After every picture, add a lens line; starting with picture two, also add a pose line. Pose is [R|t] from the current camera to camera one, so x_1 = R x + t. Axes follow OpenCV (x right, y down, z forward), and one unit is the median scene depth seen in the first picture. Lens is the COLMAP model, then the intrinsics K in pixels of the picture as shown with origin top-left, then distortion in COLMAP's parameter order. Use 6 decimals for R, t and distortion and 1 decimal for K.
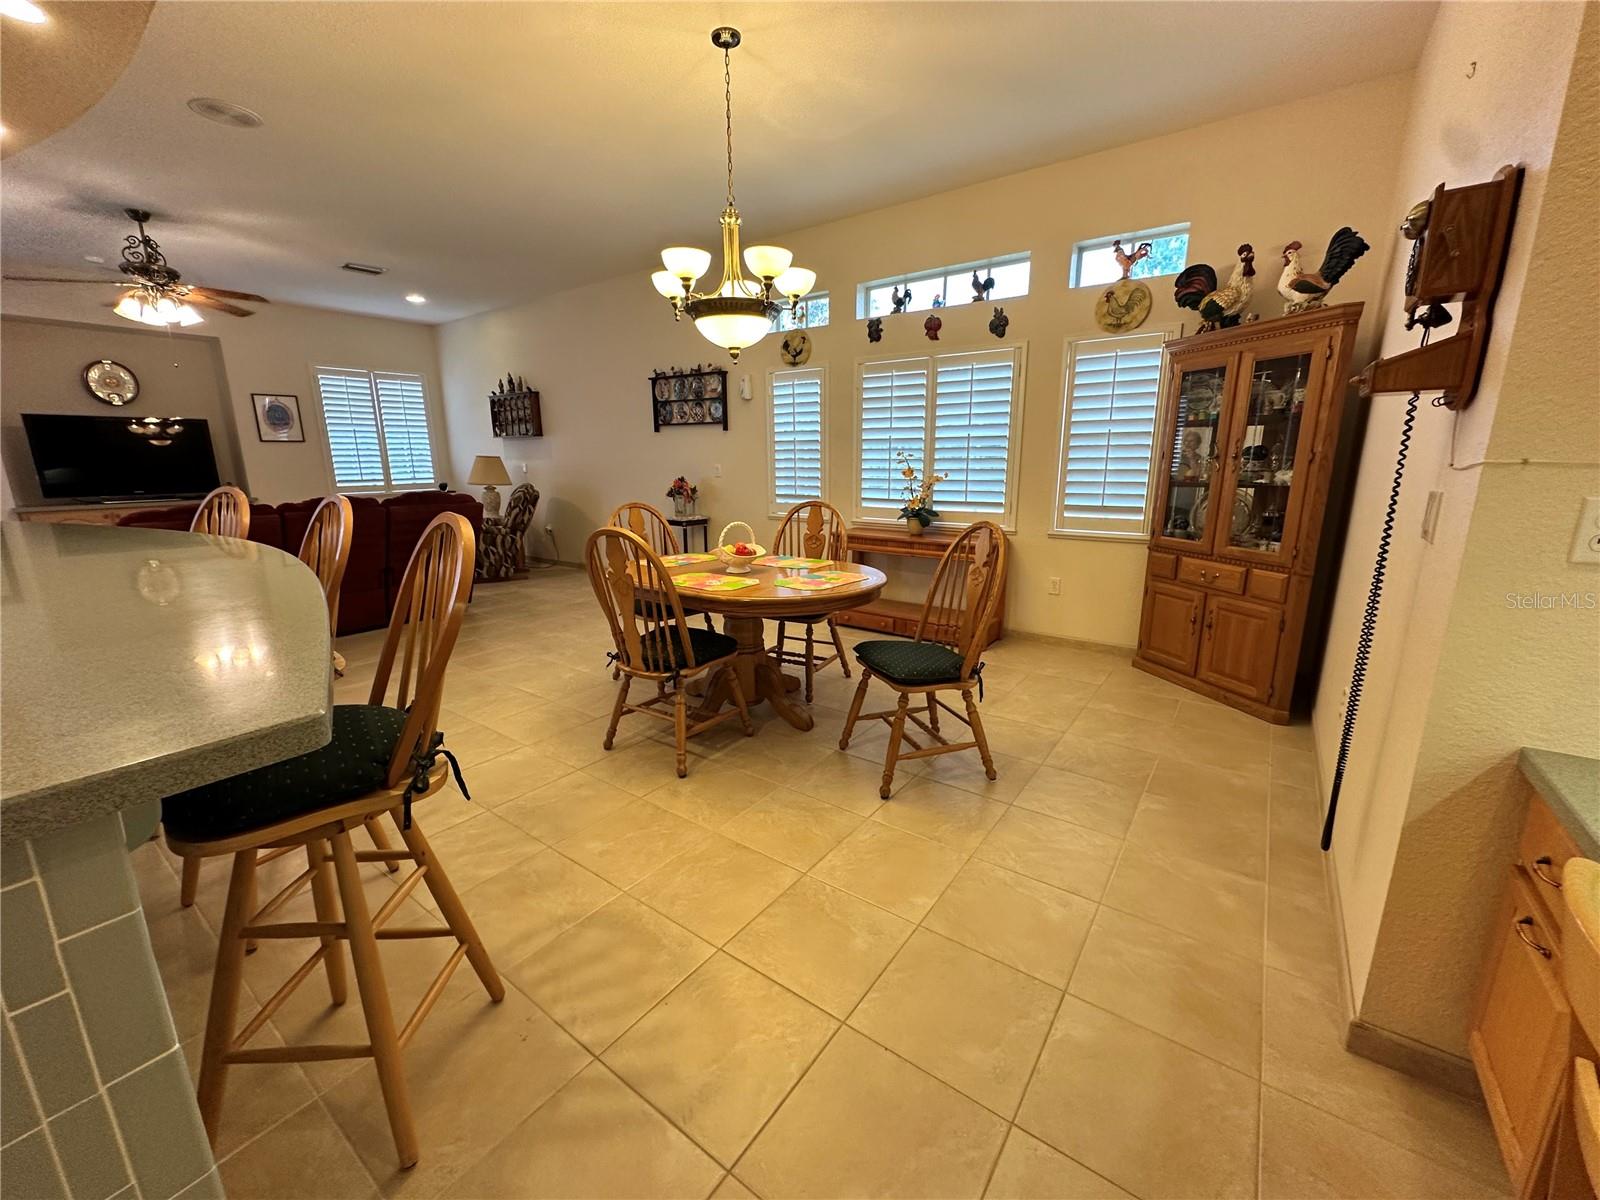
lens RADIAL K [[639.1, 0, 802.9], [0, 639.1, 601.7], [0, 0, 1]] dist [-0.003580, 0.001012]
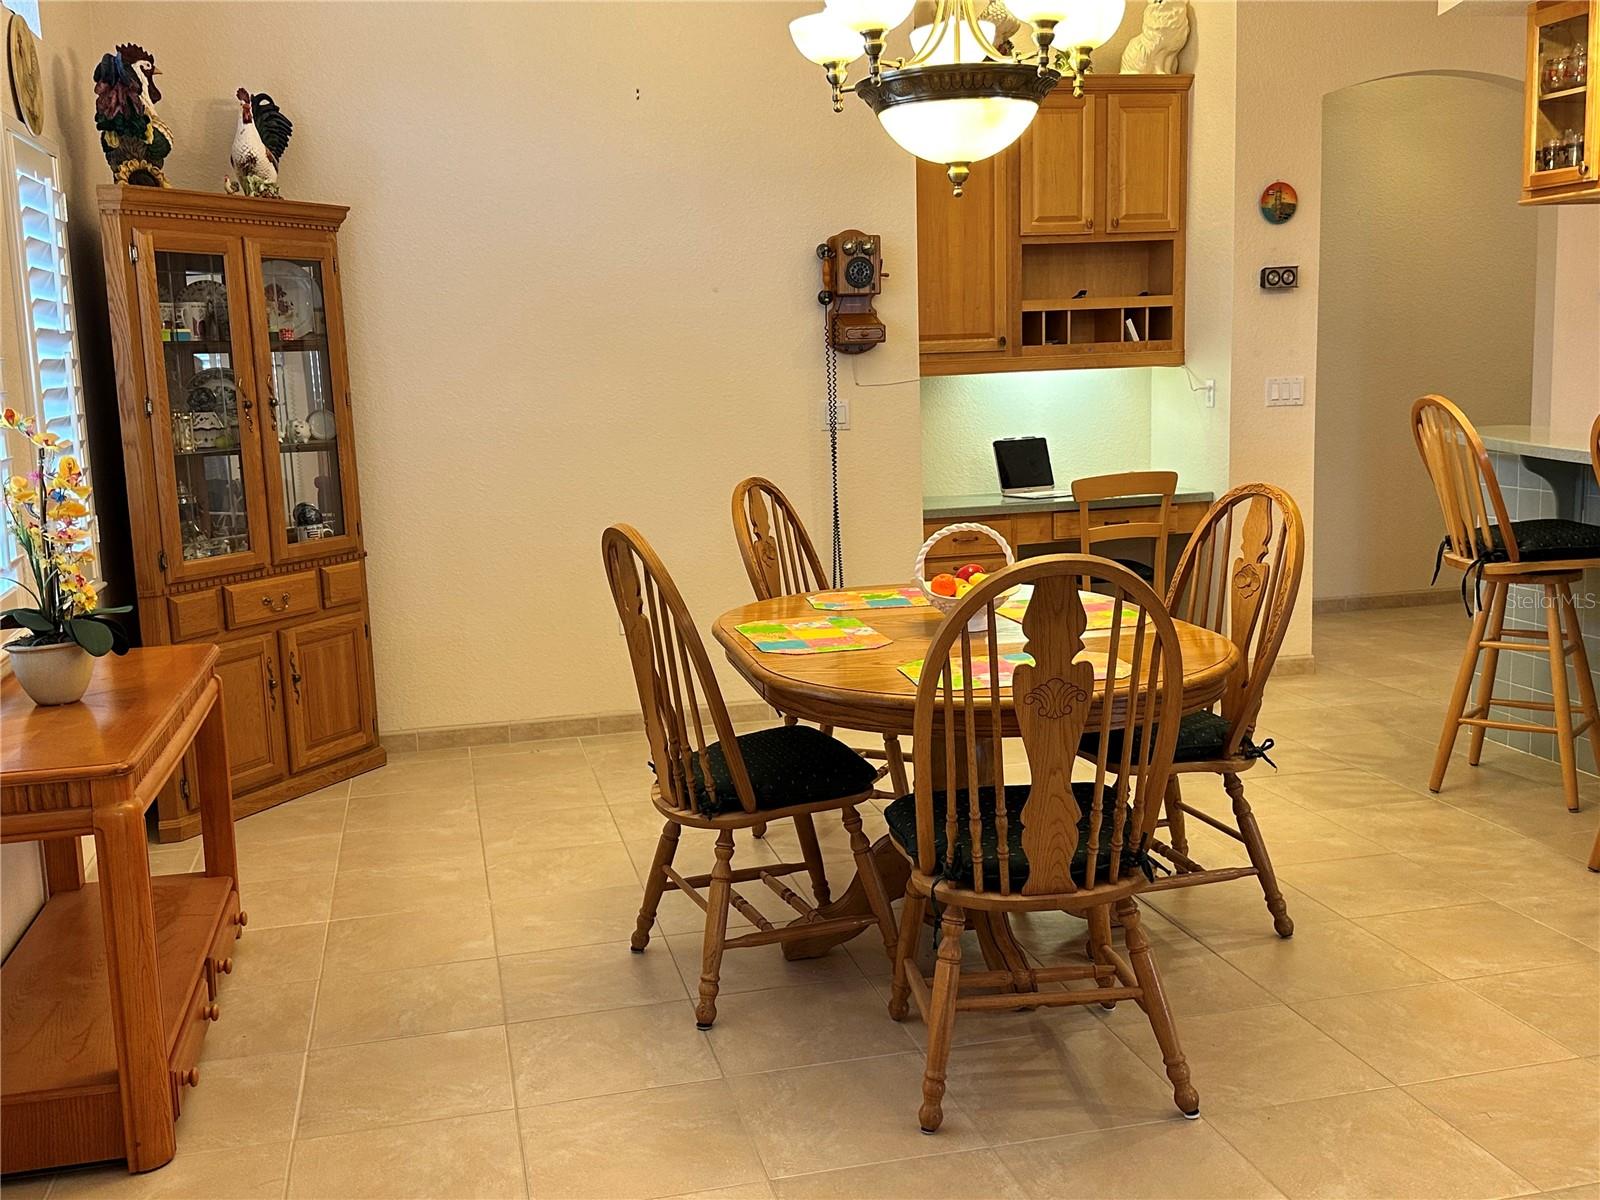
lens RADIAL K [[1579.7, 0, 785.9], [0, 1579.7, 606.0], [0, 0, 1]] dist [0.075602, 0.000000]
pose [[-0.754723, -0.067690, 0.652542, -0.720187], [0.185098, 0.932281, 0.310790, -0.425232], [-0.629390, 0.355344, -0.691085, 1.791972]]
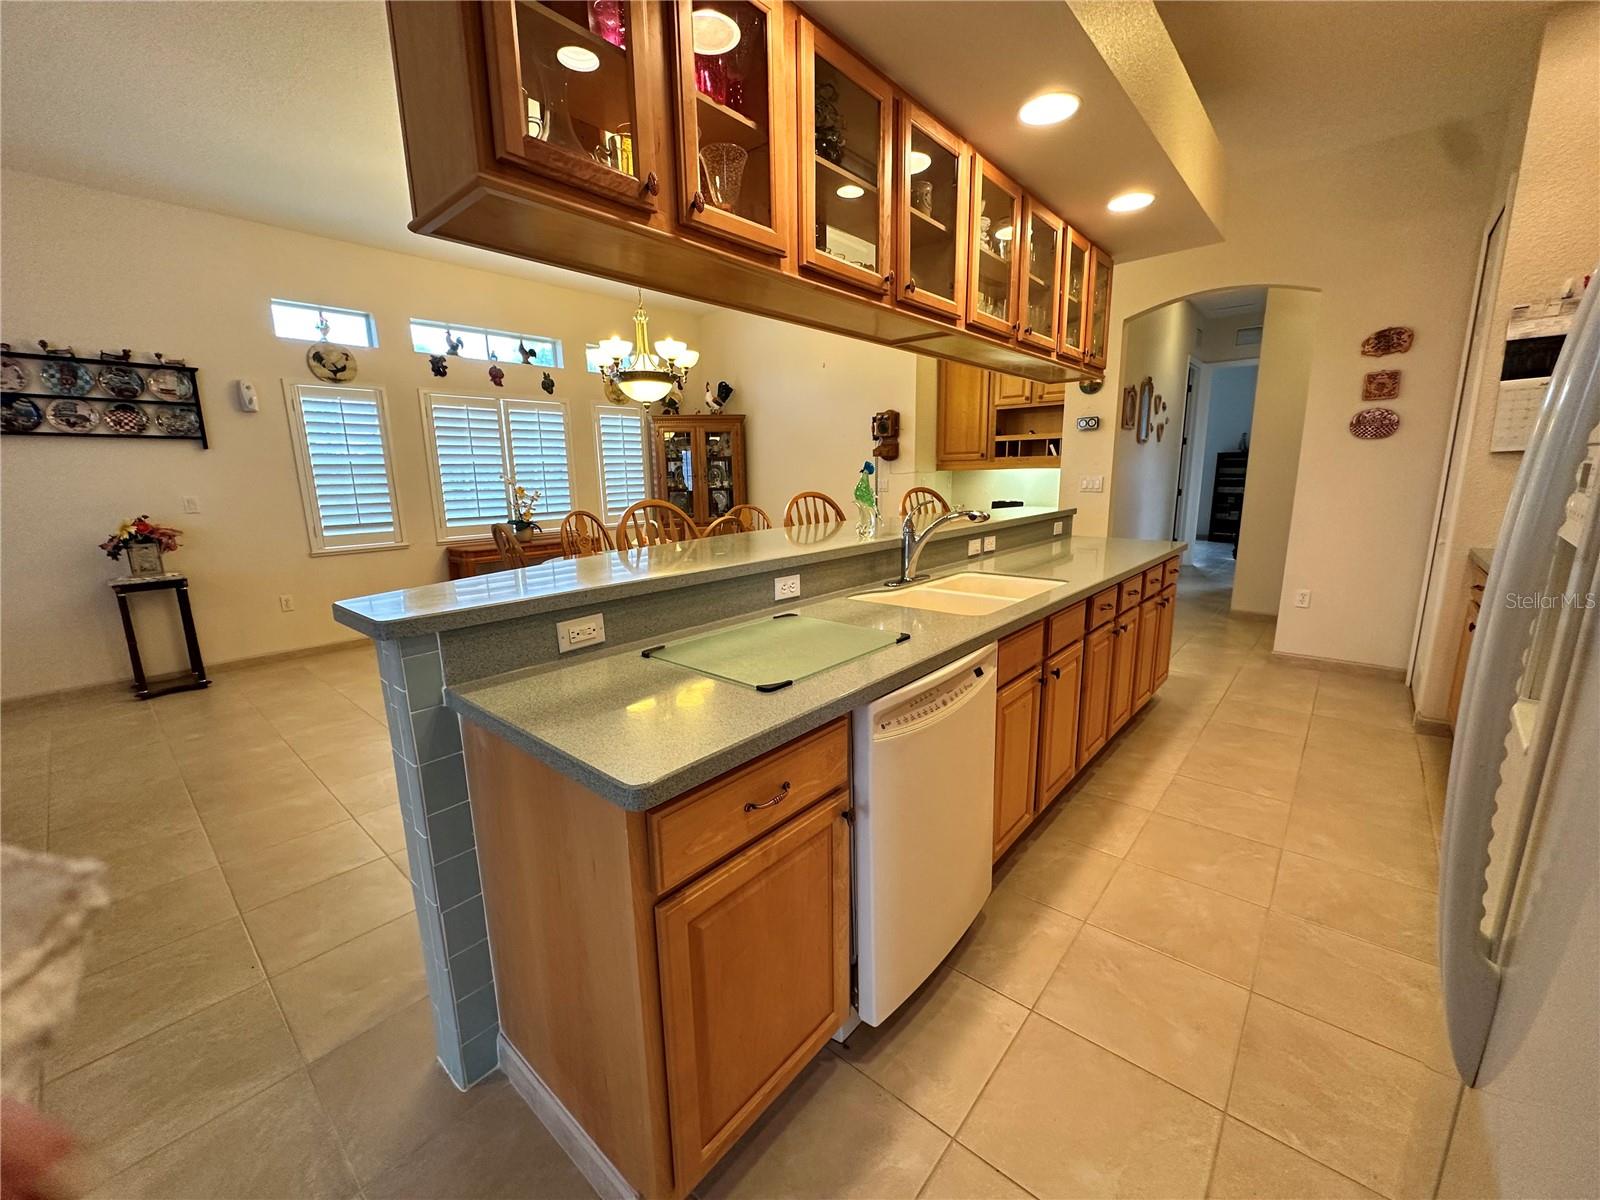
lens RADIAL K [[639.1, 0, 800.9], [0, 639.1, 600.0], [0, 0, 1]] dist [-0.003580, 0.001012]
pose [[0.086055, -0.189804, 0.978044, -1.416841], [0.240746, 0.956555, 0.164451, -0.101629], [-0.966766, 0.221308, 0.128010, 0.499028]]
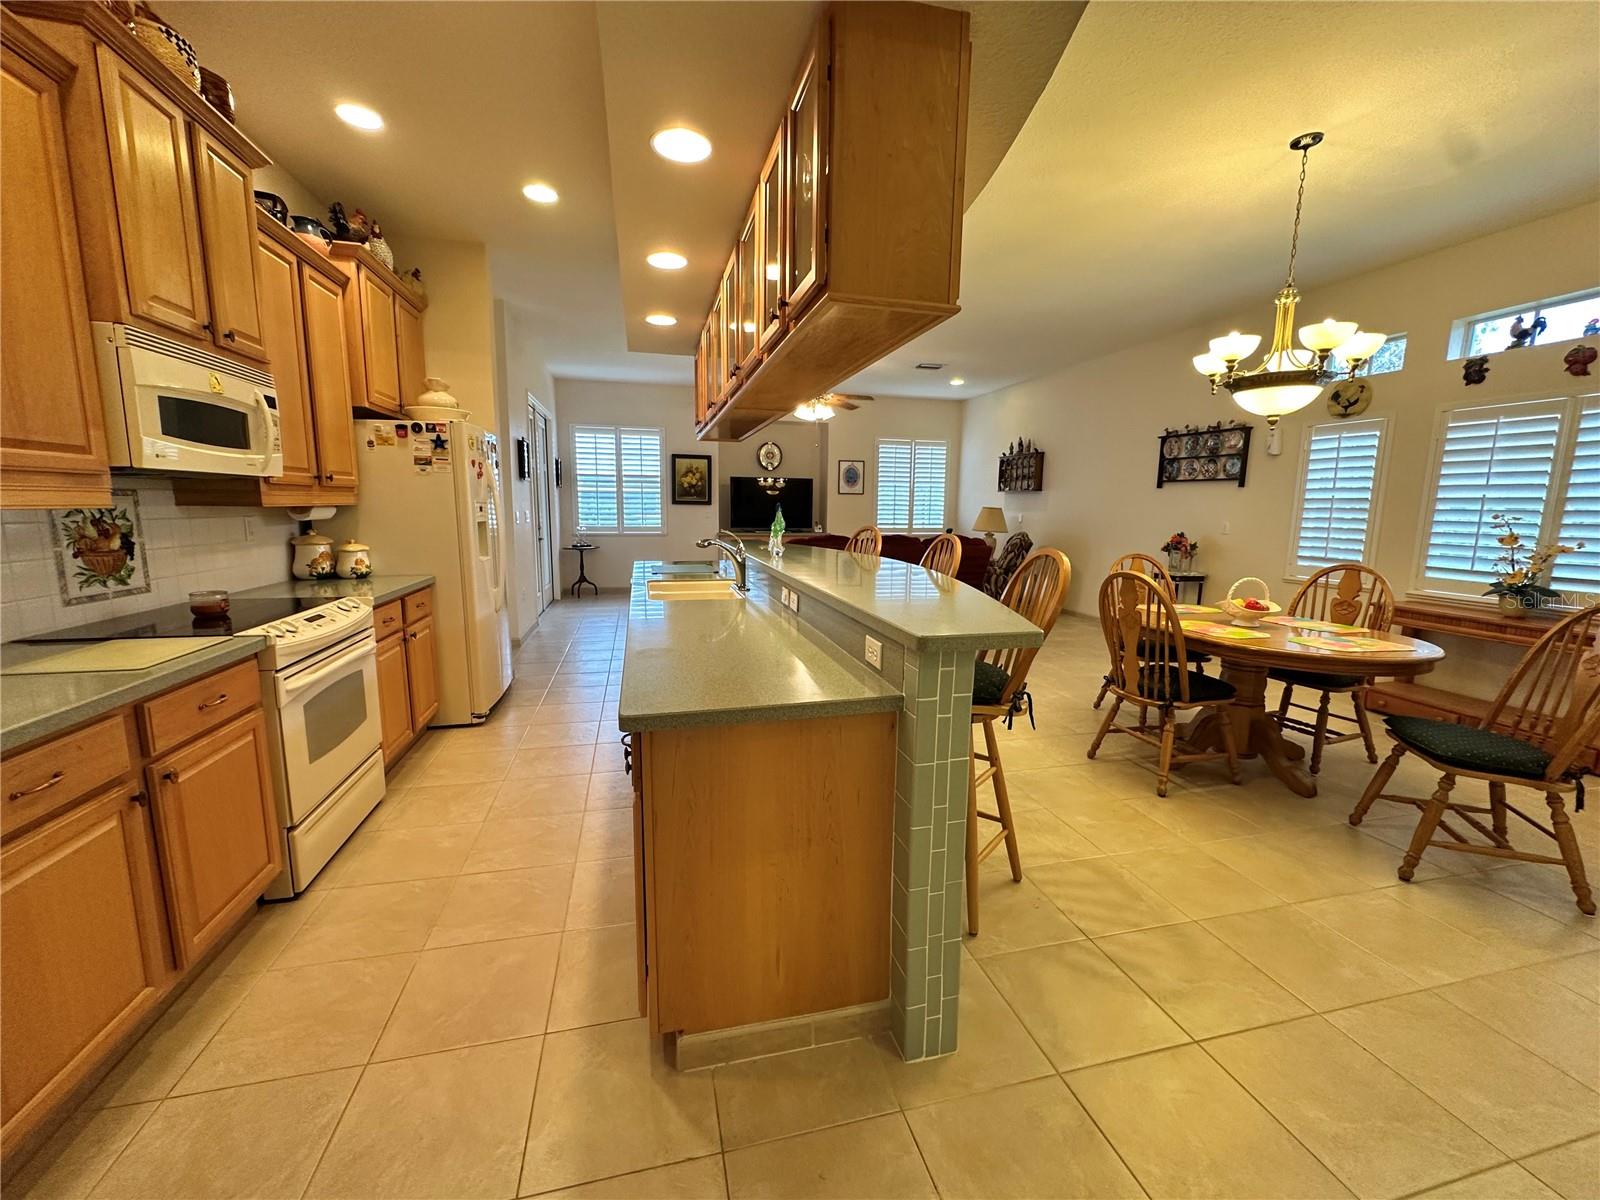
lens RADIAL K [[639.1, 0, 797.6], [0, 639.1, 600.1], [0, 0, 1]] dist [-0.003580, 0.001012]
pose [[0.763708, 0.111975, -0.635776, -0.002478], [-0.161616, 0.986644, -0.020366, 0.048597], [0.625004, 0.118306, 0.771605, -0.243658]]
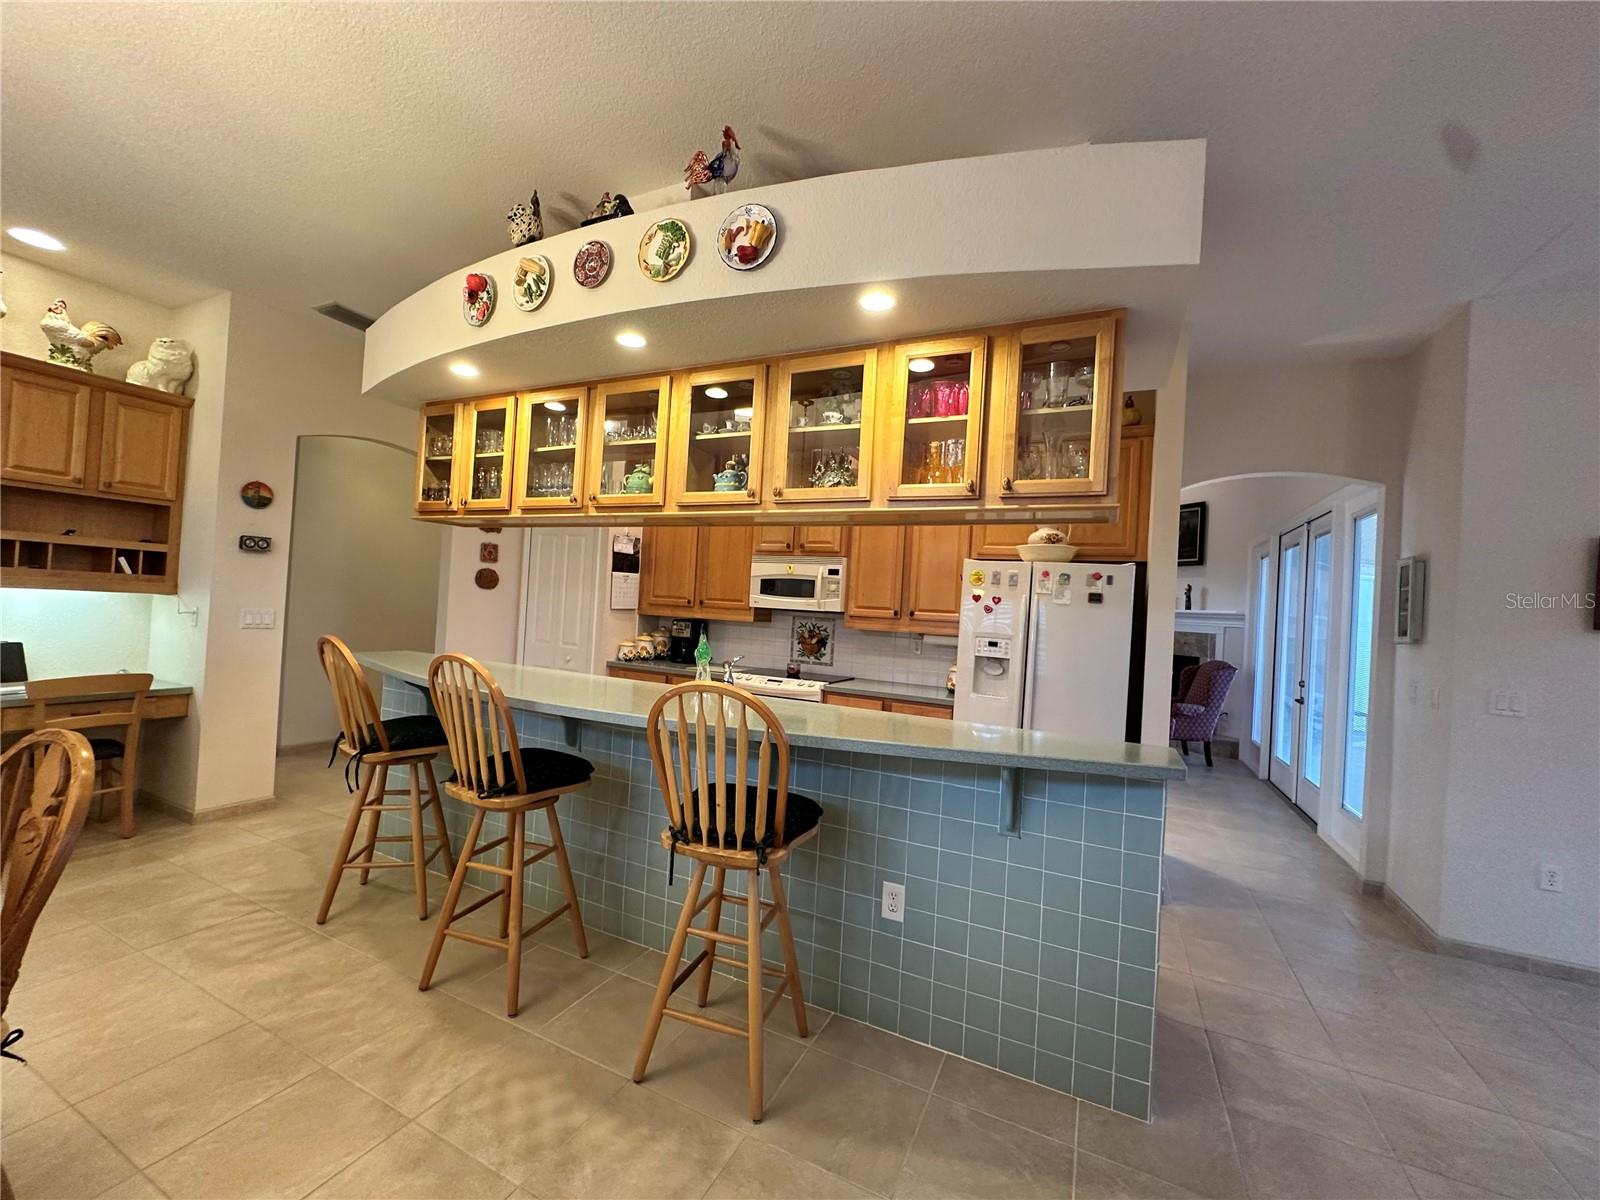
lens RADIAL K [[639.1, 0, 800.7], [0, 639.1, 600.9], [0, 0, 1]] dist [-0.003580, 0.001012]
pose [[-0.981705, -0.052218, -0.183108, -0.646175], [-0.090811, 0.973645, 0.209212, -0.316157], [0.167358, 0.222012, -0.960574, 1.246910]]
